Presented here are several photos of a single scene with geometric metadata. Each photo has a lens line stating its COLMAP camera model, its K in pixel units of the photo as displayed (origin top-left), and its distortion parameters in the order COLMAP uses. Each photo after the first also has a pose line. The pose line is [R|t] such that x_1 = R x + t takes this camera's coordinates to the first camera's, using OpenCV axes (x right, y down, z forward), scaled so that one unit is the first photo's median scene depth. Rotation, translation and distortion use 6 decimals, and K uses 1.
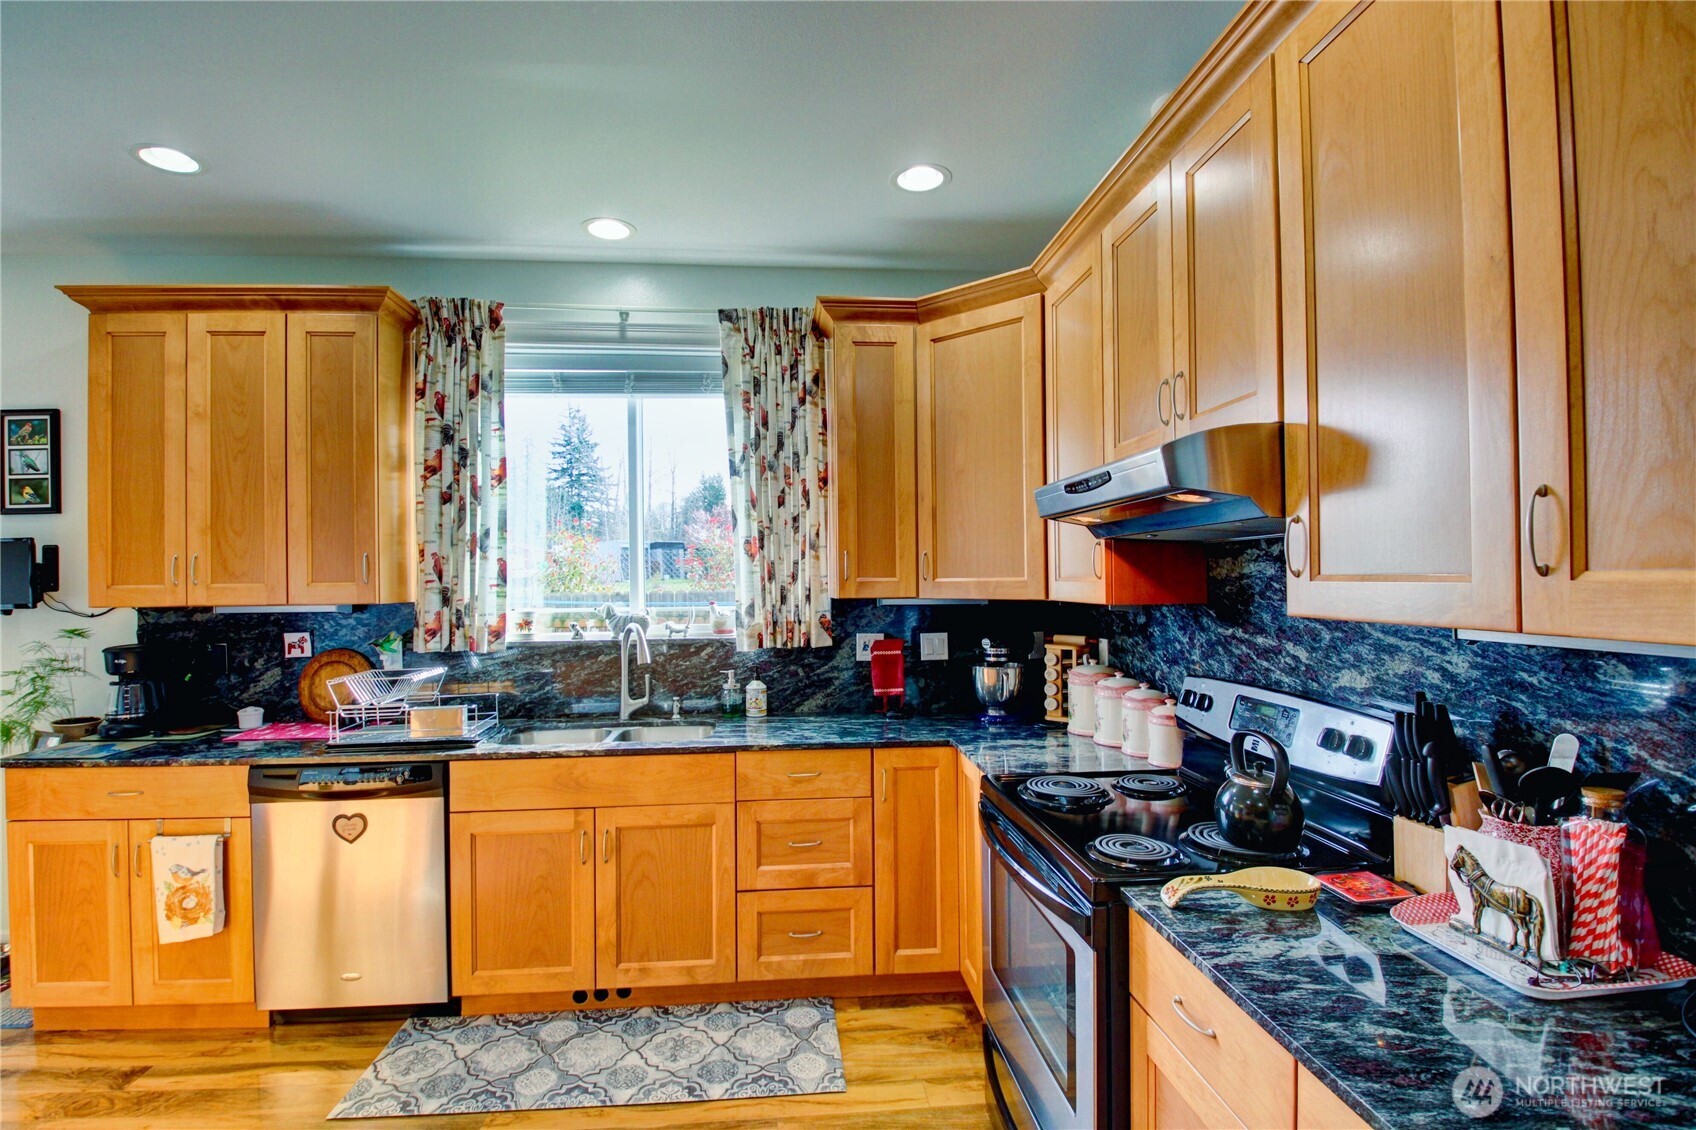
lens RADIAL K [[789.3, 0, 865.0], [0, 789.3, 577.1], [0, 0, 1]] dist [-0.006133, -0.013610]
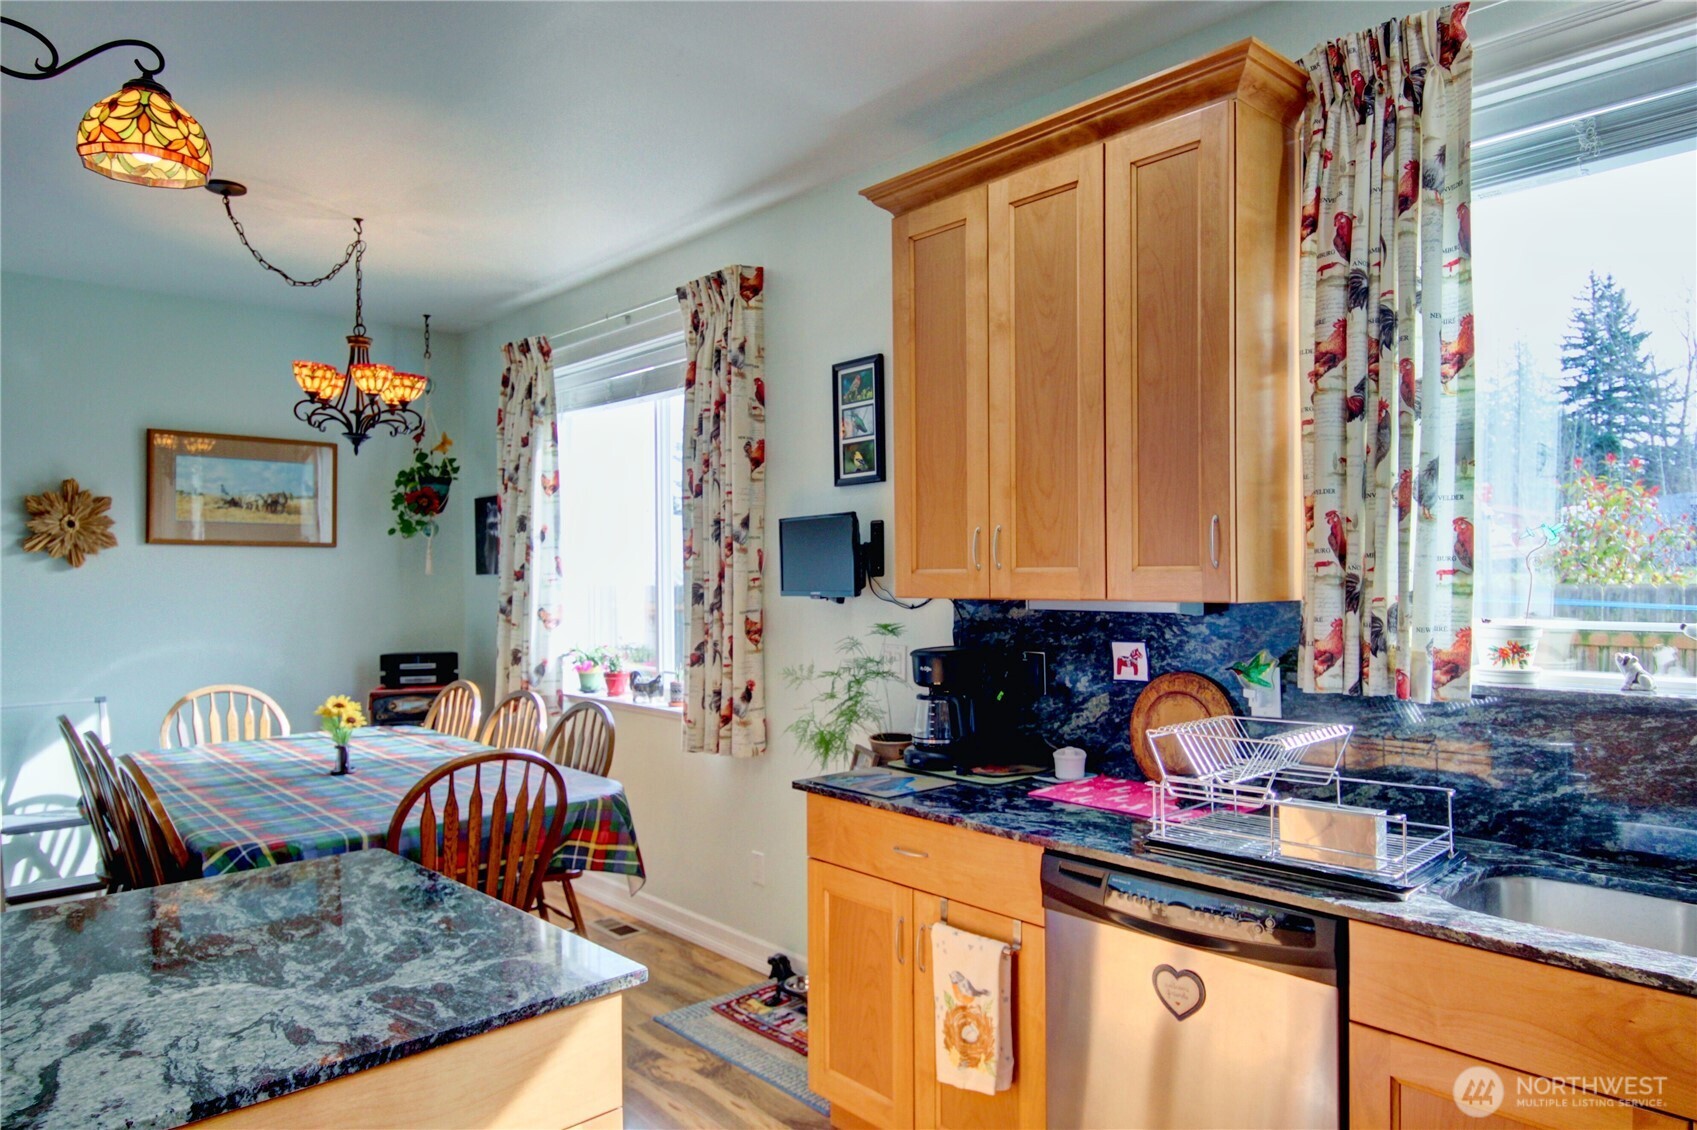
lens RADIAL K [[1083.5, 0, 831.4], [0, 1083.5, 579.8], [0, 0, 1]] dist [0.037754, -0.038810]
pose [[0.569697, 0.012008, -0.821767, -0.131928], [0.004290, 0.999836, 0.017584, 0.001733], [0.821844, -0.013543, 0.569552, 0.304034]]
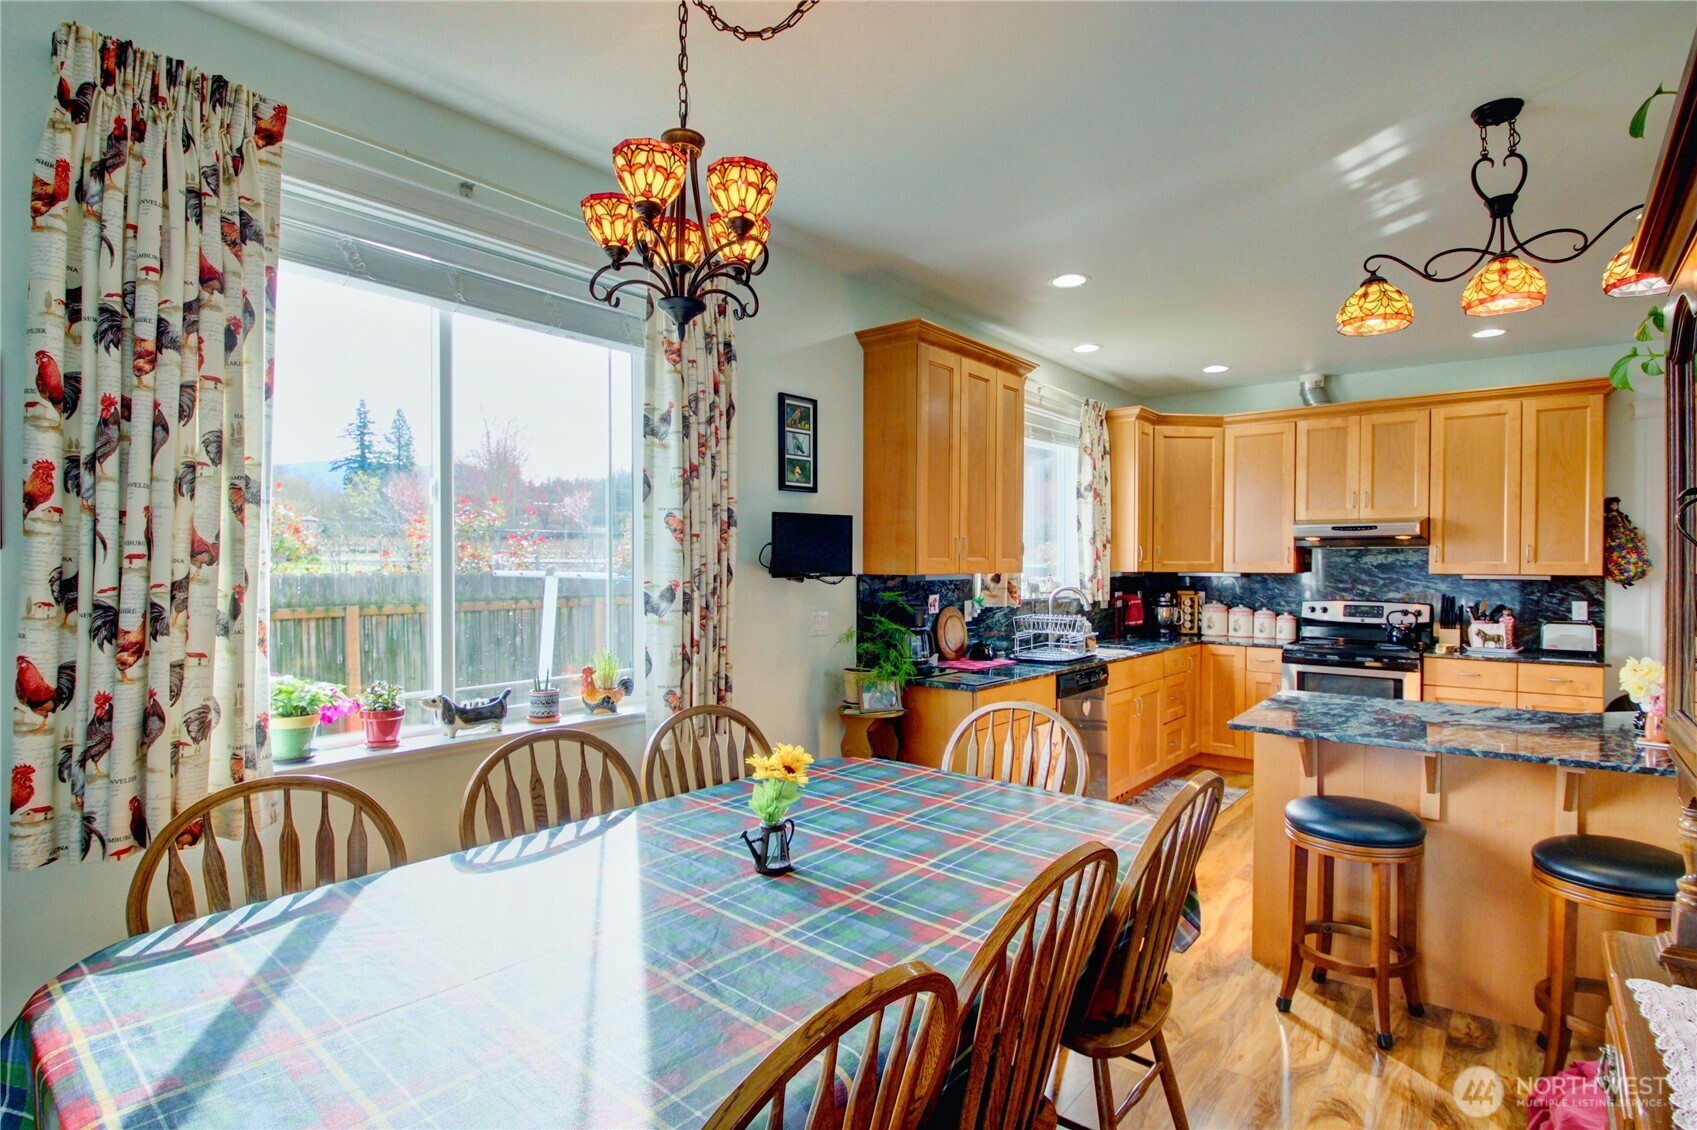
lens RADIAL K [[826.8, 0, 849.6], [0, 826.8, 565.2], [0, 0, 1]] dist [-0.022166, -0.000153]
pose [[0.715348, 0.010172, 0.698694, -1.904295], [-0.013163, 0.999913, -0.001081, 0.024621], [-0.698644, -0.008424, 0.715419, 0.101202]]
